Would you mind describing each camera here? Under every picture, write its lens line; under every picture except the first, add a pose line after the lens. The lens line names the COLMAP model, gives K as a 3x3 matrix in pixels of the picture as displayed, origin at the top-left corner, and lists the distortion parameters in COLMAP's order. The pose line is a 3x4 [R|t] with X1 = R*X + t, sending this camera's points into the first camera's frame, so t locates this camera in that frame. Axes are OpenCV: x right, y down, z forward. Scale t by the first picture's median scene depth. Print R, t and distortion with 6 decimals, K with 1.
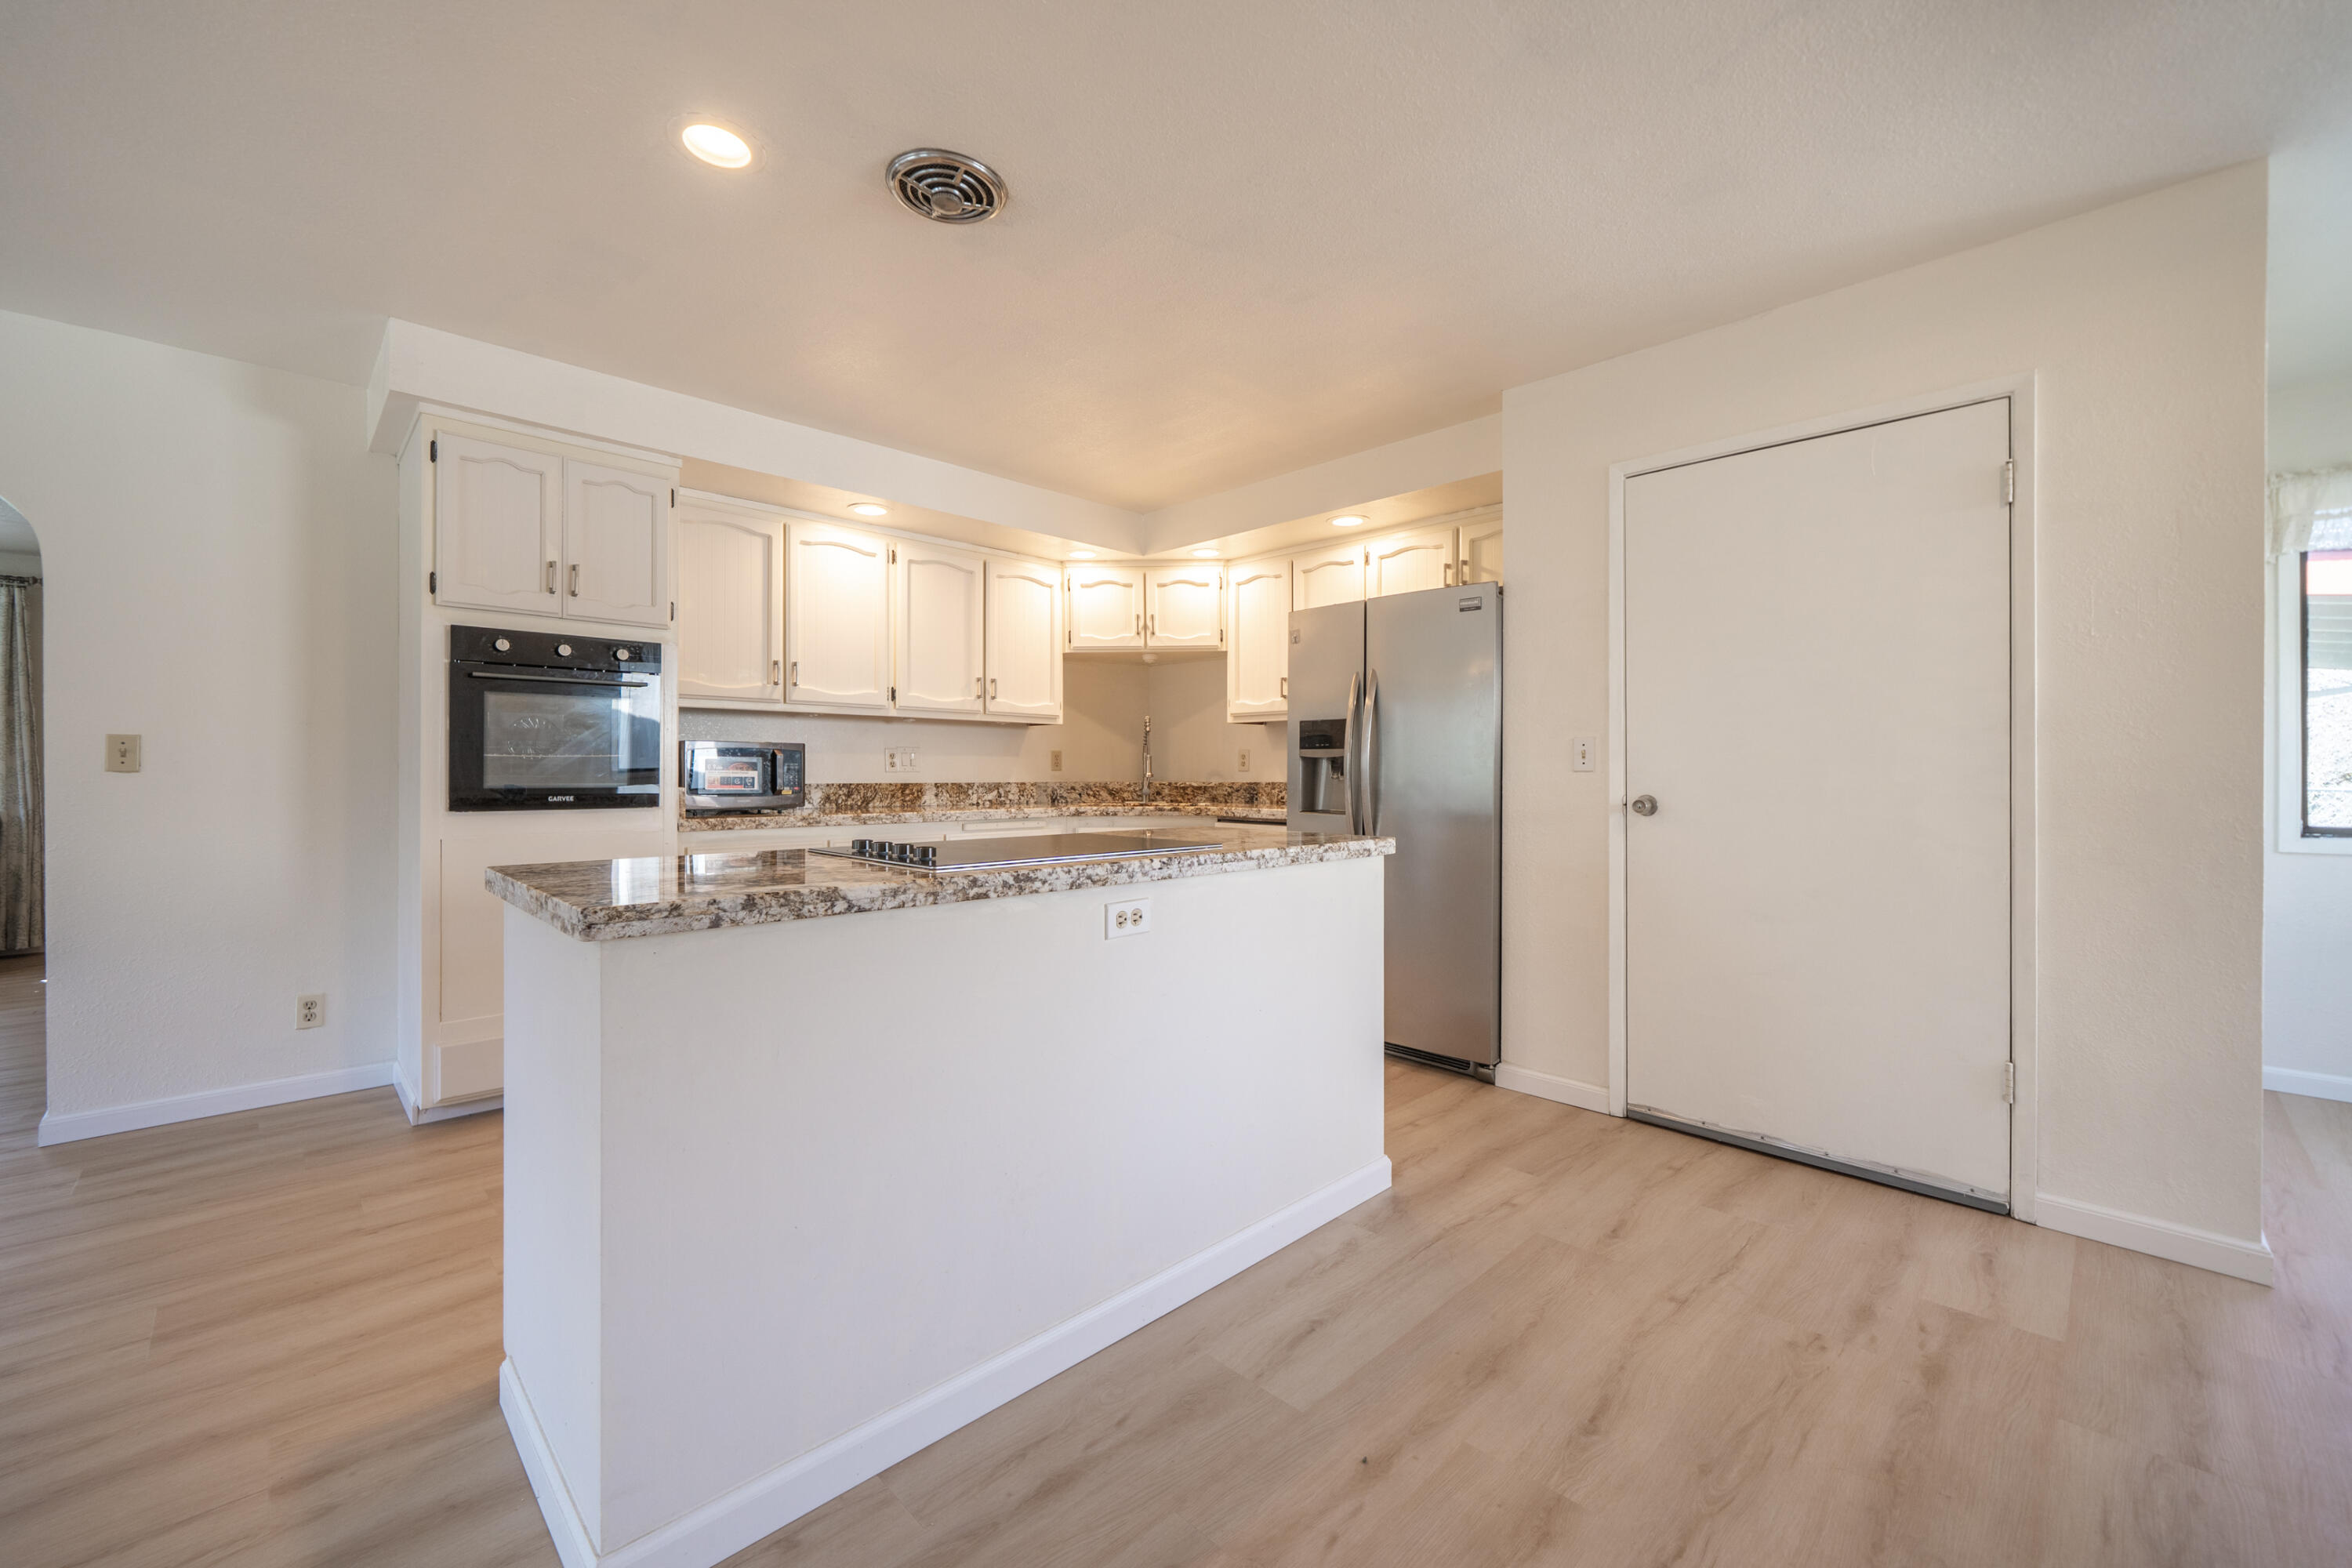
lens RADIAL K [[938.8, 0, 1176.0], [0, 938.8, 784.0], [0, 0, 1]] dist [-0.003278, -0.000098]
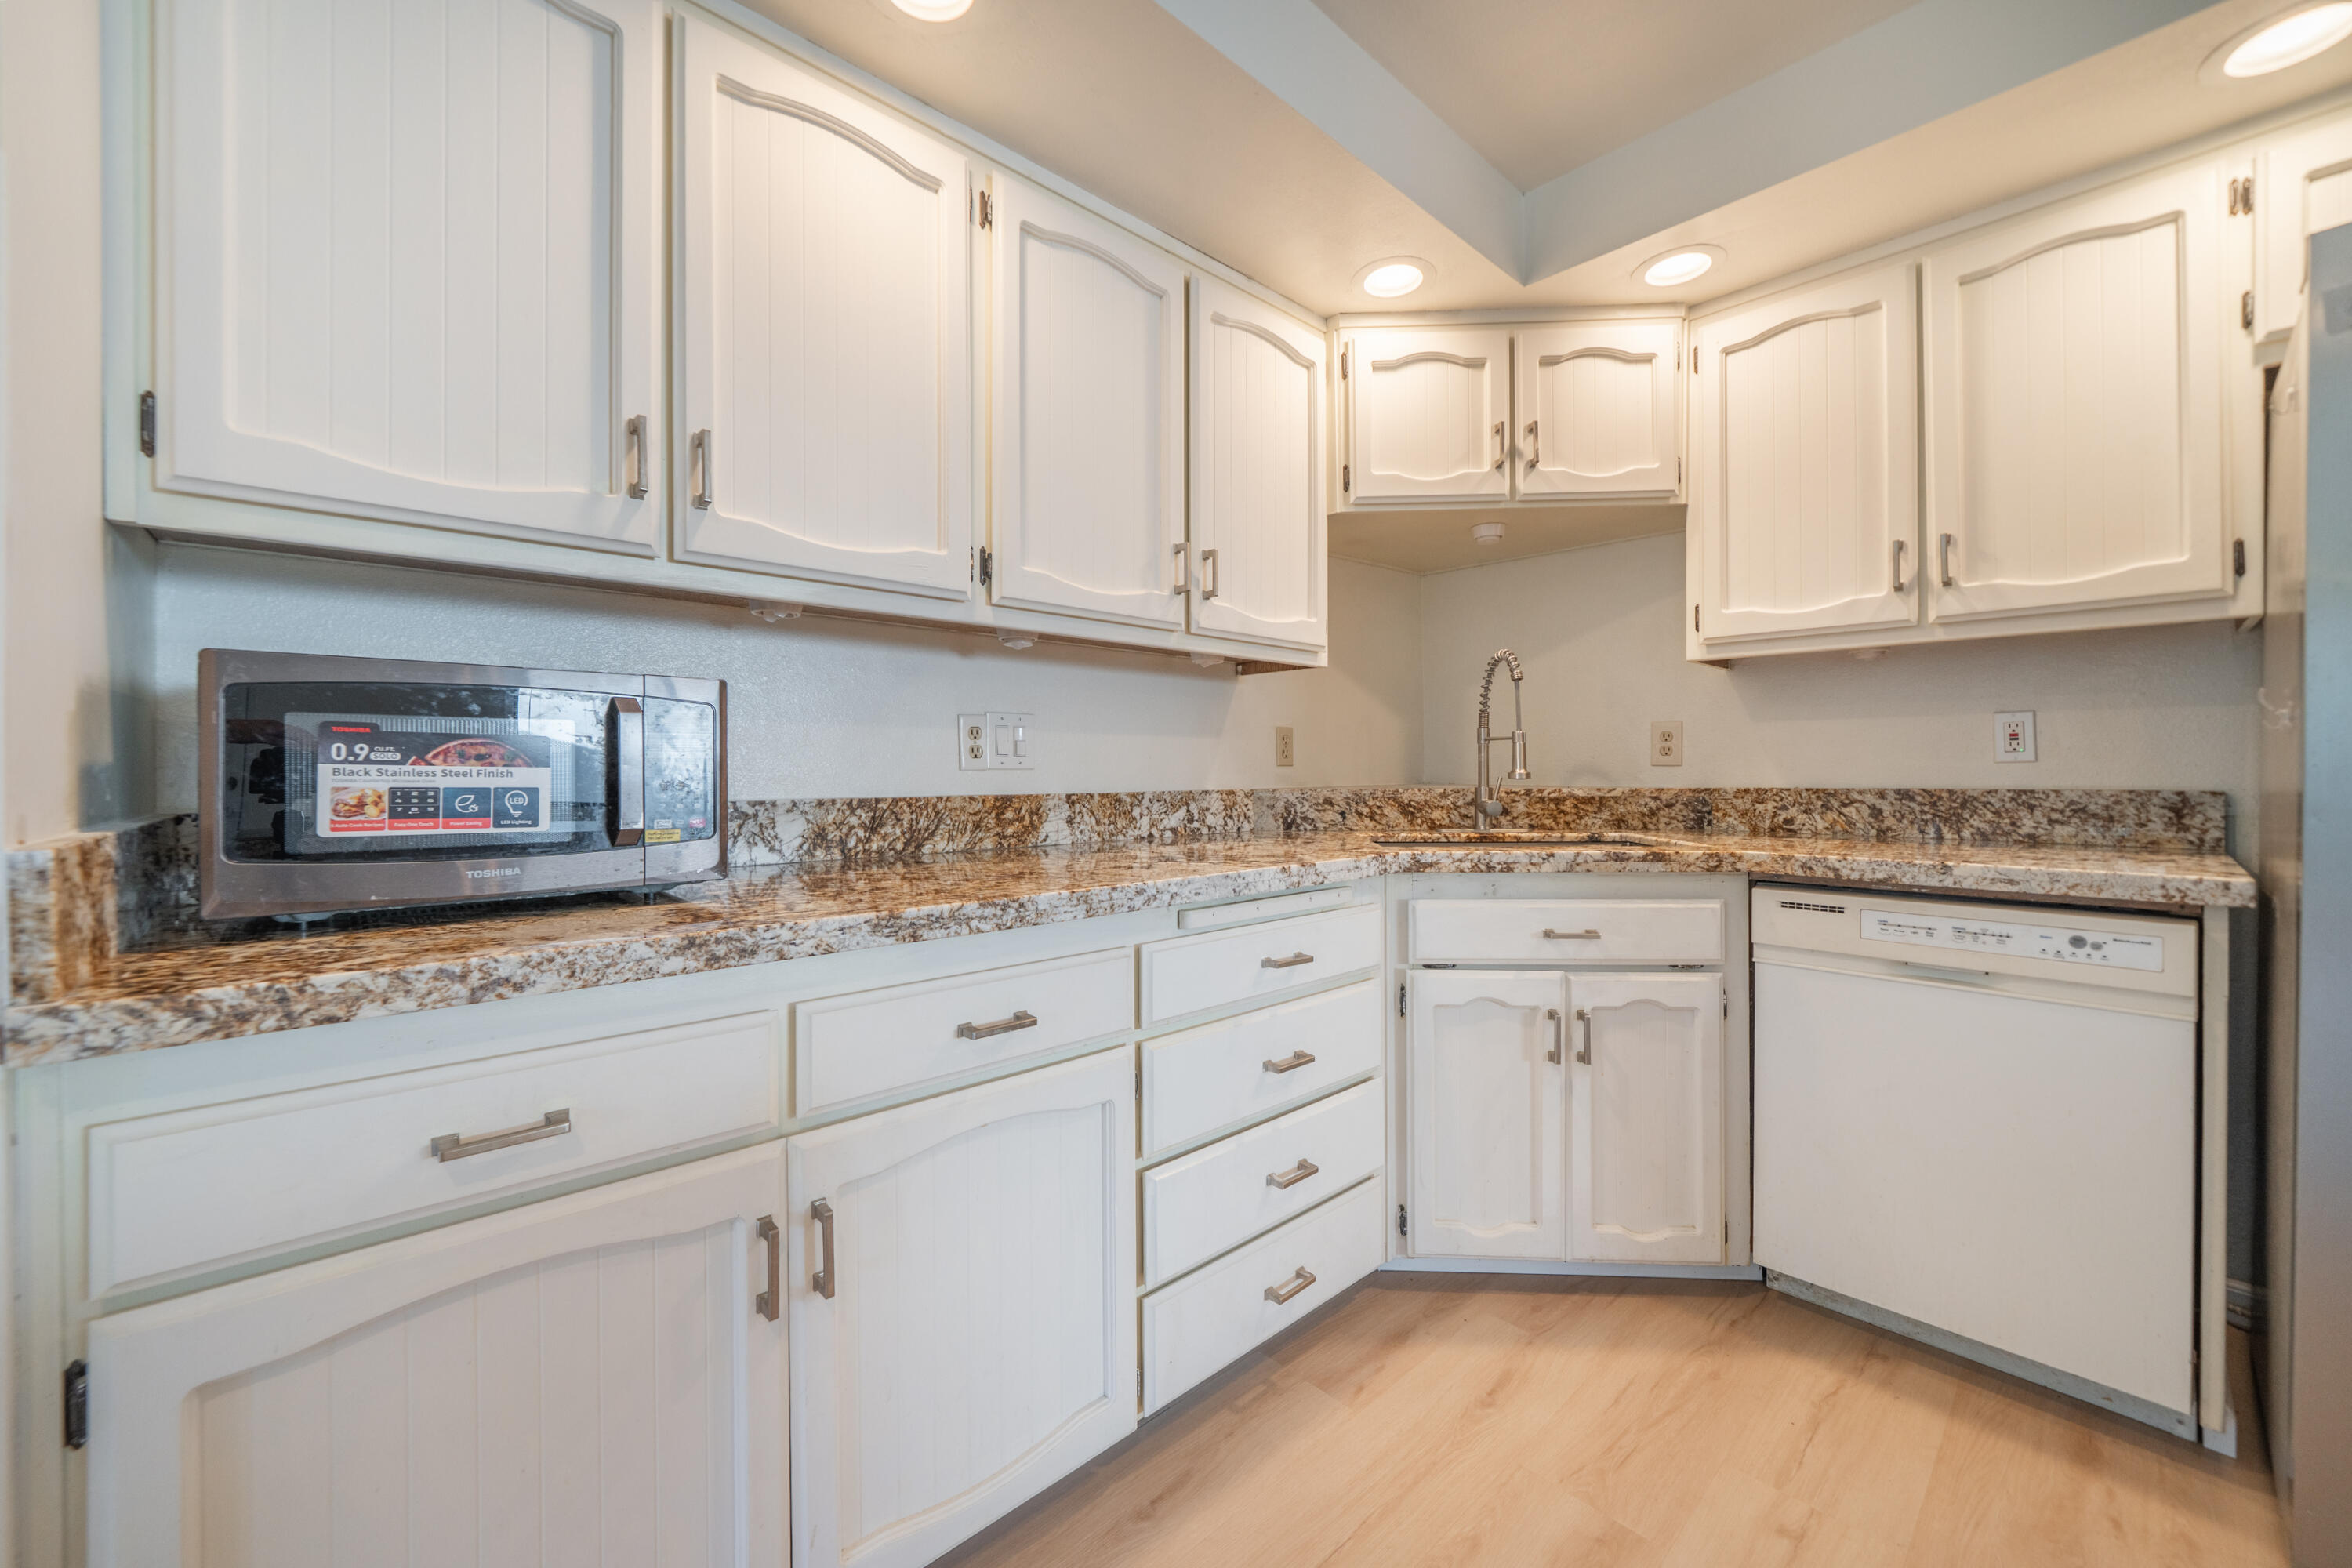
lens RADIAL K [[901.6, 0, 1176.0], [0, 901.6, 784.0], [0, 0, 1]] dist [-0.009557, -0.000028]
pose [[0.999527, -0.004840, -0.030365, -0.198220], [0.004871, 0.999988, 0.000947, -0.006200], [0.030360, -0.001095, 0.999538, 0.591684]]
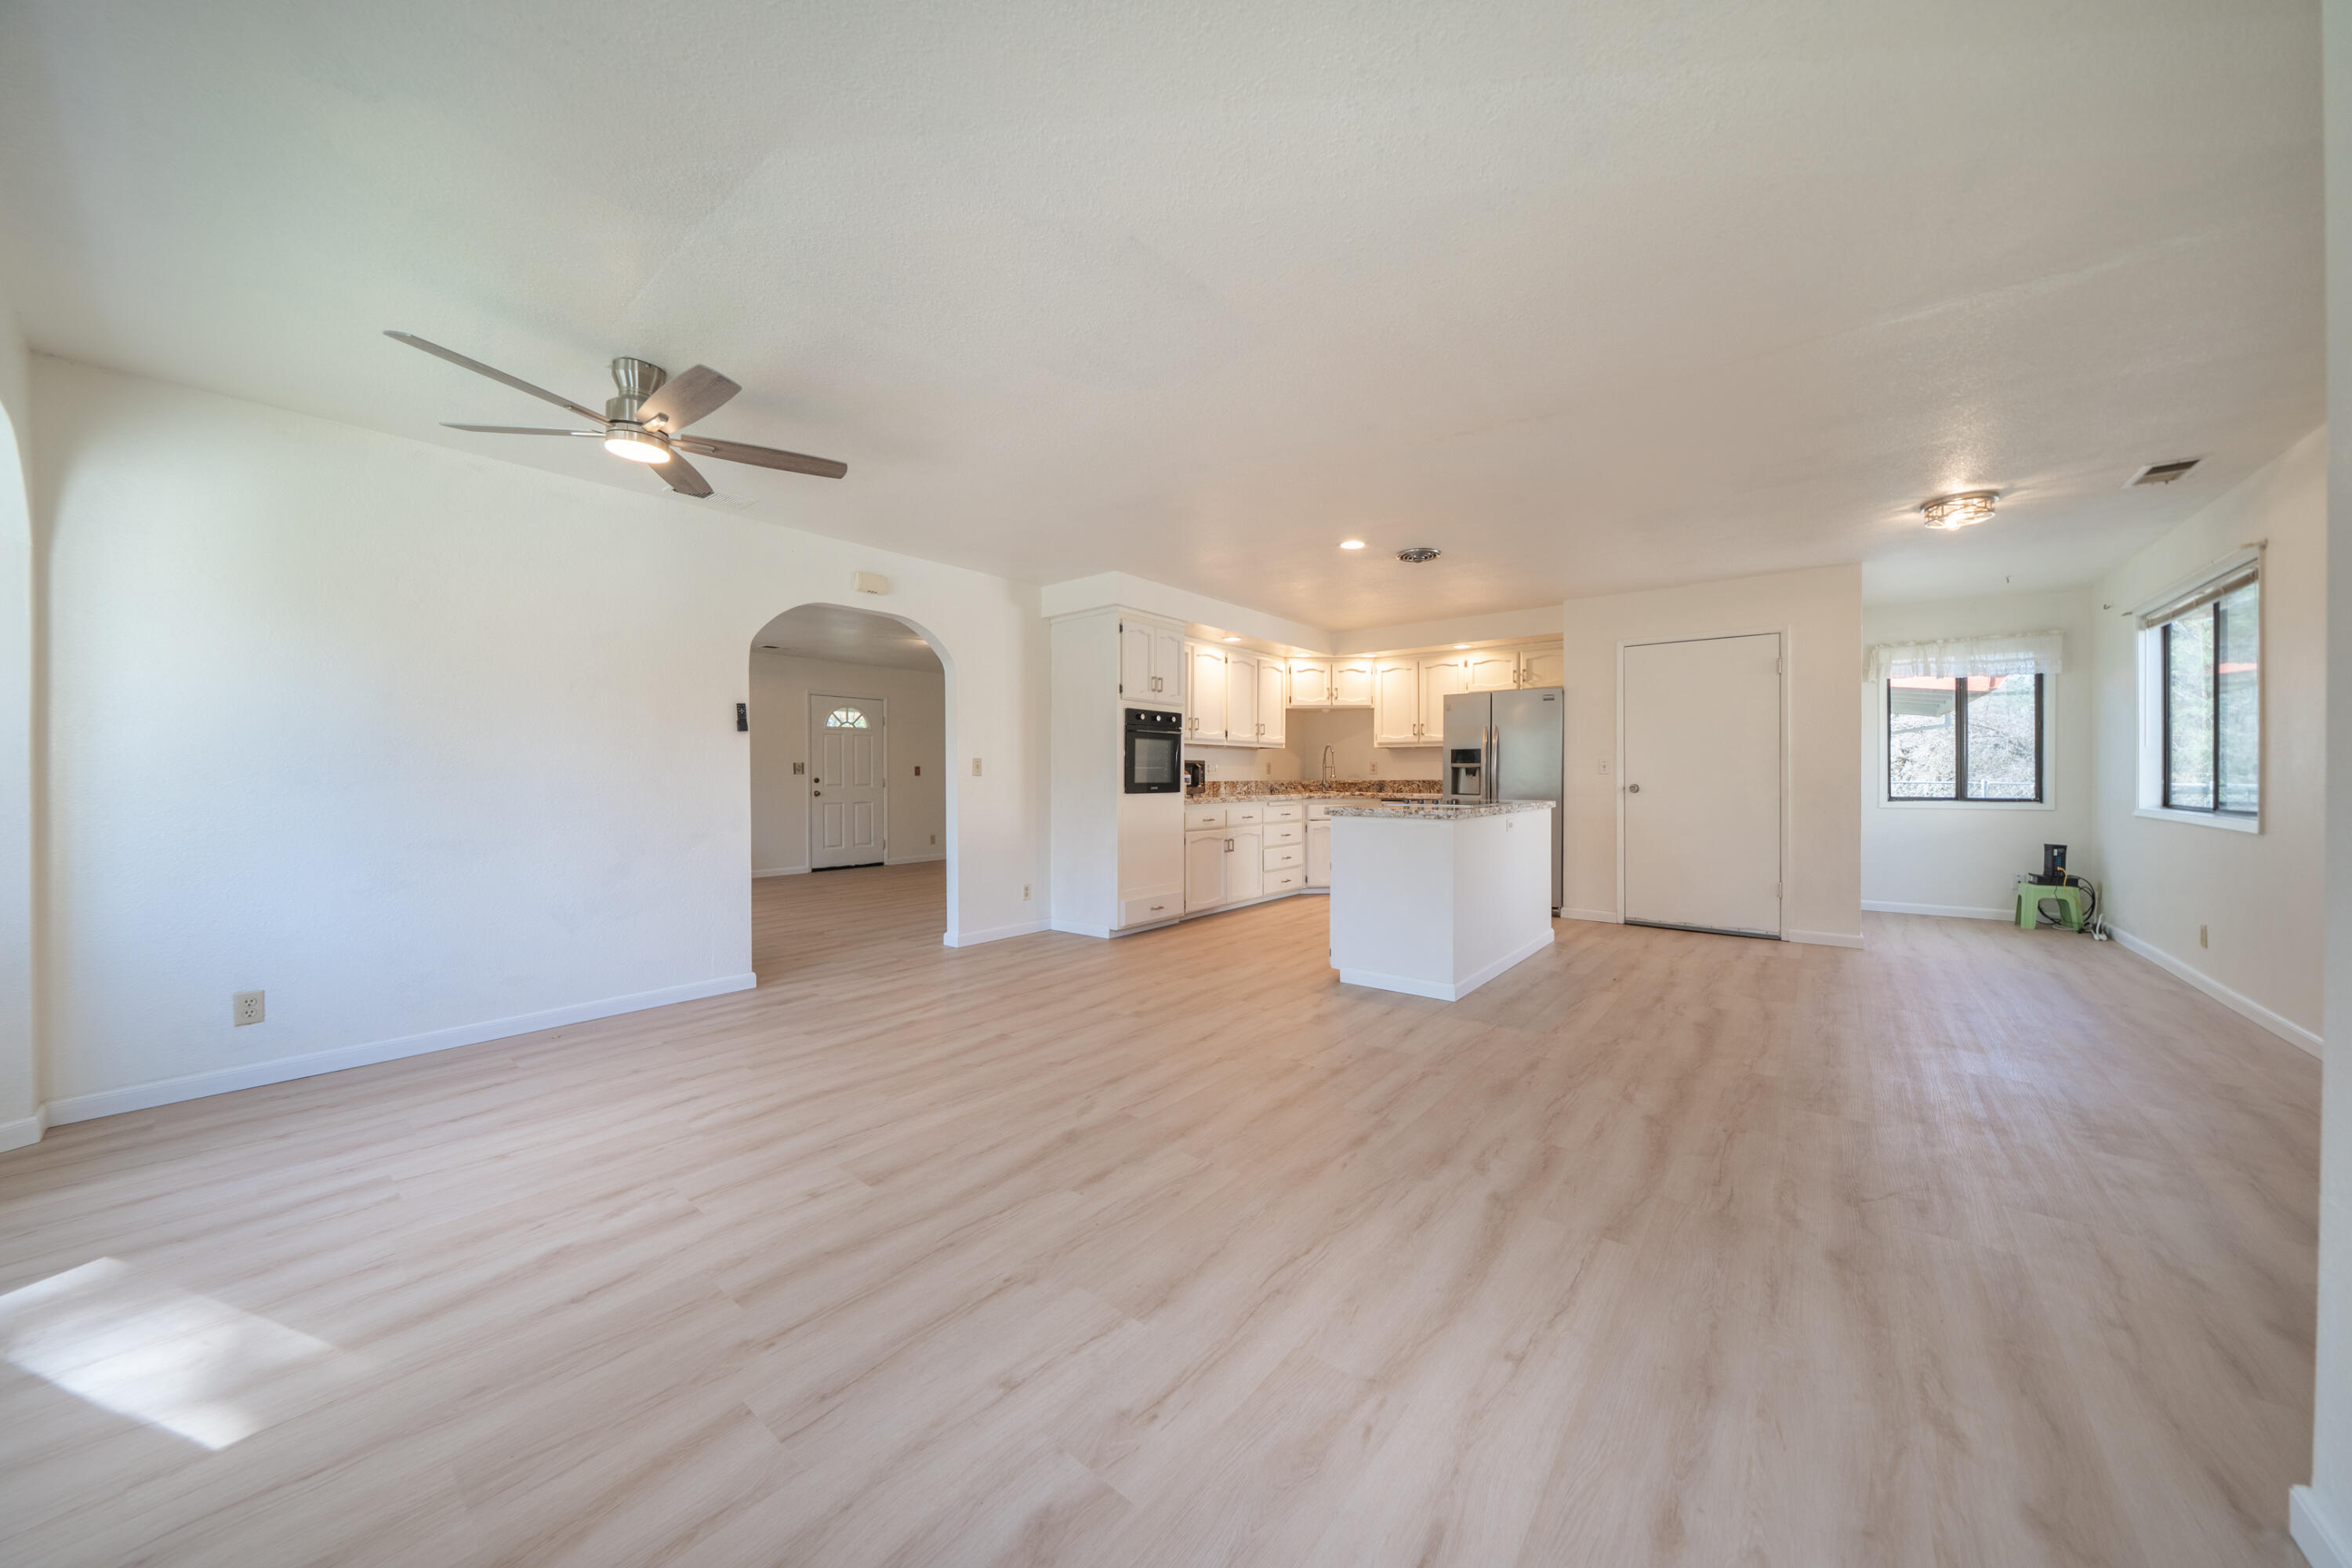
lens RADIAL K [[809.4, 0, 1173.1], [0, 809.4, 784.1], [0, 0, 1]] dist [-0.005737, 0.000163]
pose [[0.993553, -0.004076, 0.113292, -0.548846], [0.004183, 0.999991, -0.000708, 0.005634], [-0.113288, 0.001177, 0.993561, -0.549795]]
